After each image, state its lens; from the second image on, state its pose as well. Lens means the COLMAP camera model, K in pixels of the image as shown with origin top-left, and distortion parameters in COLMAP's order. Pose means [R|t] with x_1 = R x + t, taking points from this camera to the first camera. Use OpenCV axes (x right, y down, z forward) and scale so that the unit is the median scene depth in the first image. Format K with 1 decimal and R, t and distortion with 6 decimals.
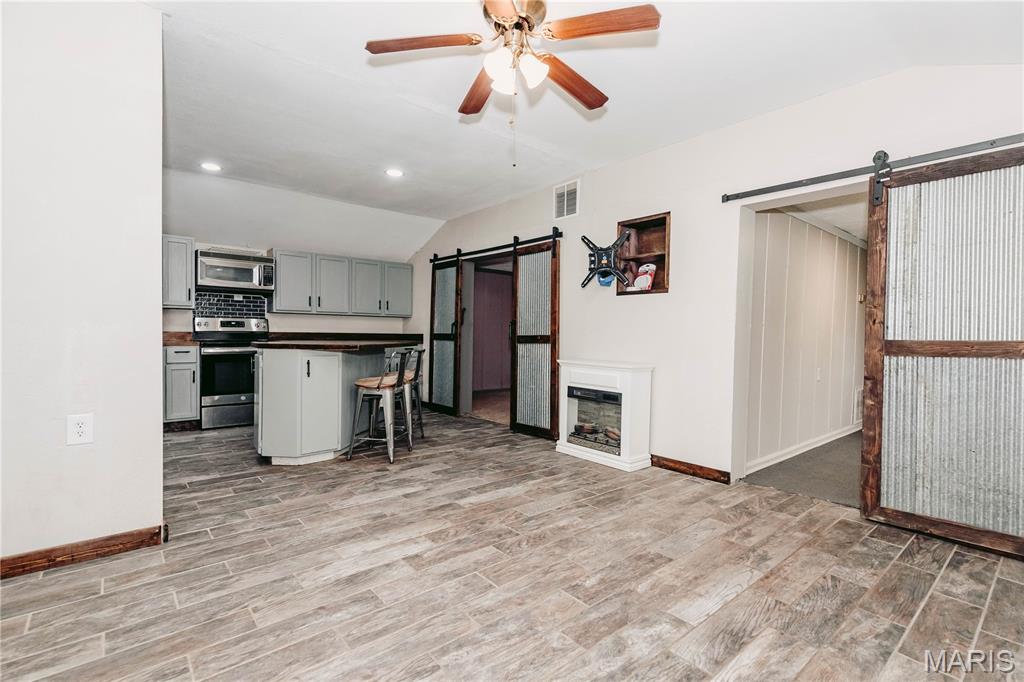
lens RADIAL K [[471.0, 0, 511.9], [0, 471.0, 343.5], [0, 0, 1]] dist [0.003938, -0.000006]
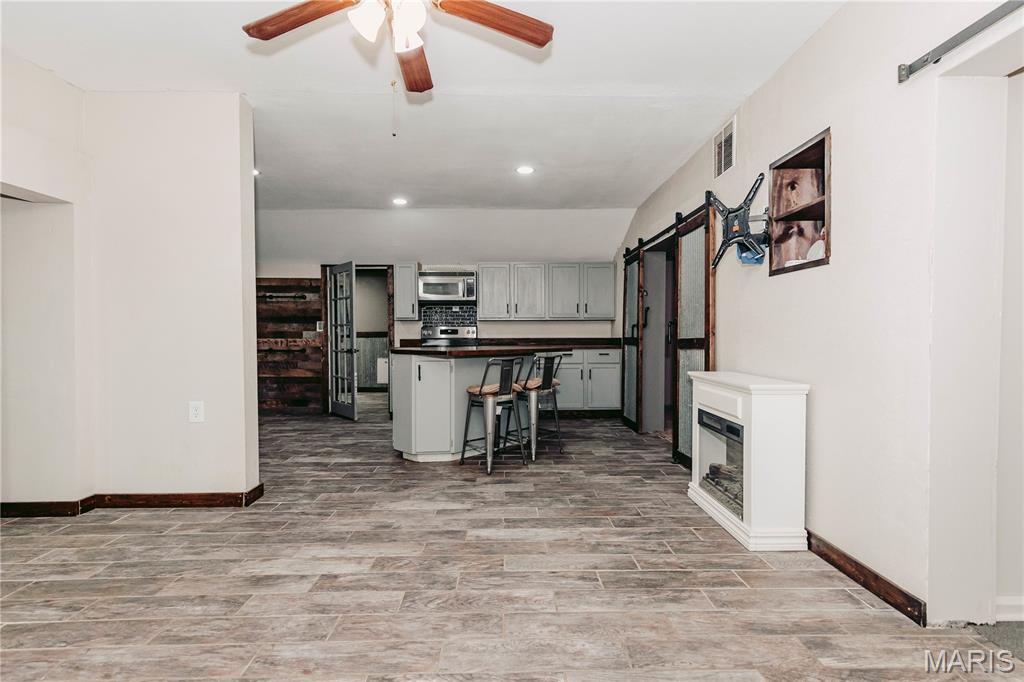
lens RADIAL K [[477.2, 0, 514.2], [0, 477.2, 342.7], [0, 0, 1]] dist [0.004272, 0.000183]
pose [[0.776662, -0.007718, -0.629870, 0.432766], [0.001810, 0.999948, -0.010021, -0.003736], [0.629915, 0.006643, 0.776636, 0.305802]]
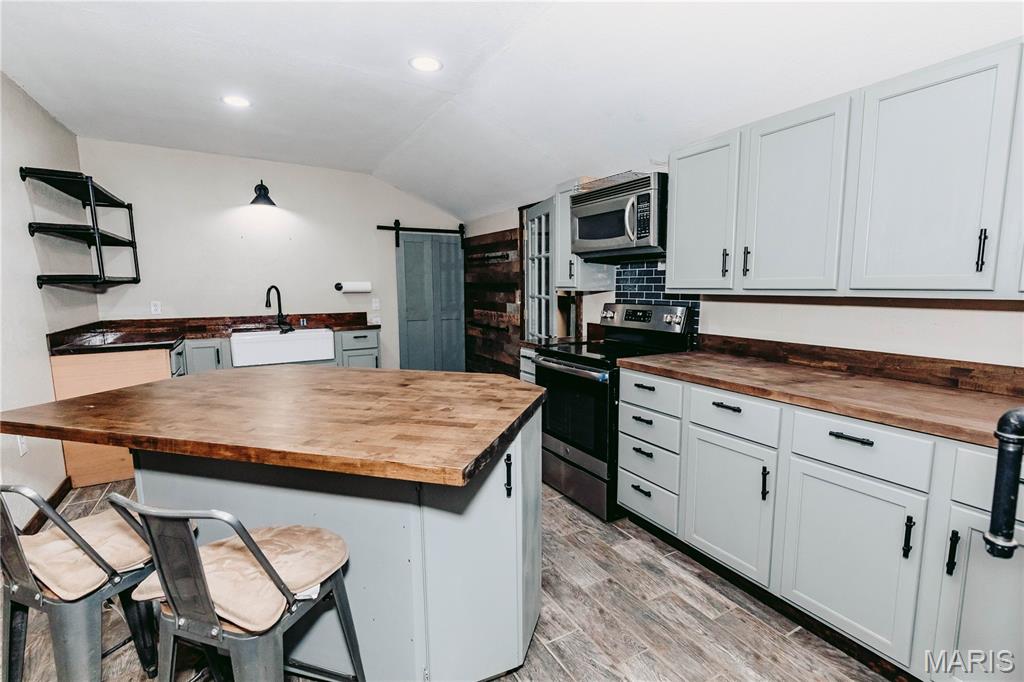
lens RADIAL K [[474.8, 0, 530.1], [0, 474.8, 340.1], [0, 0, 1]] dist [0.001006, 0.000006]
pose [[-0.171904, 0.103762, -0.979634, -0.040179], [-0.015644, 0.994024, 0.108032, -0.113086], [0.984989, 0.033897, -0.169254, 1.553539]]
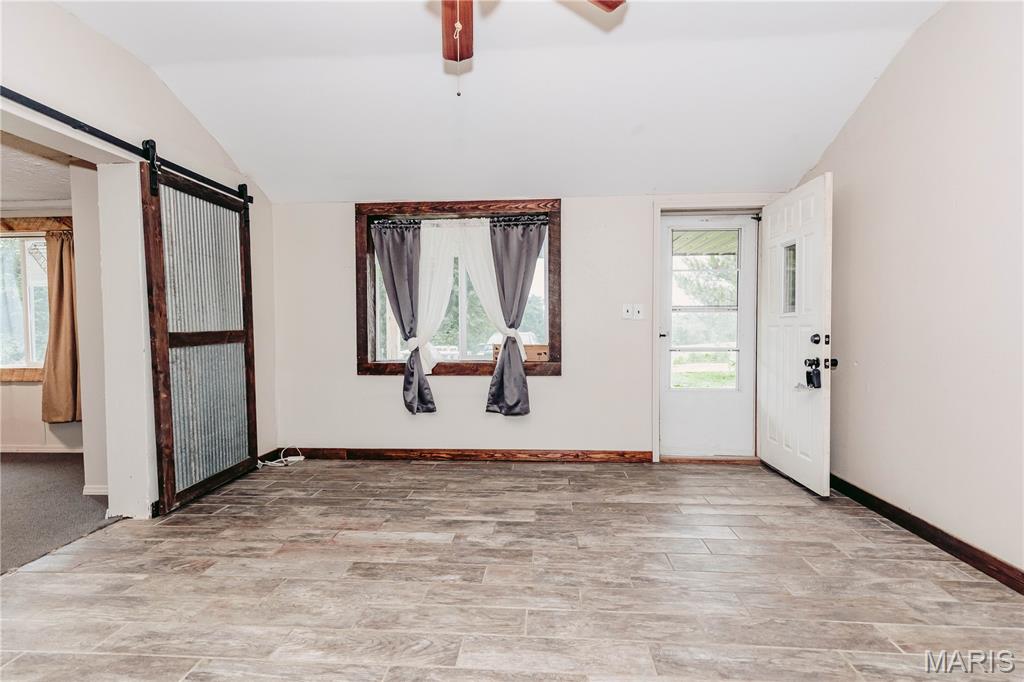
lens RADIAL K [[477.2, 0, 514.2], [0, 477.2, 342.7], [0, 0, 1]] dist [0.004272, 0.000183]
pose [[-0.716156, -0.033120, 0.697154, -0.358126], [0.010622, 0.998241, 0.058335, -0.028968], [-0.697860, 0.049182, -0.714544, 0.925445]]
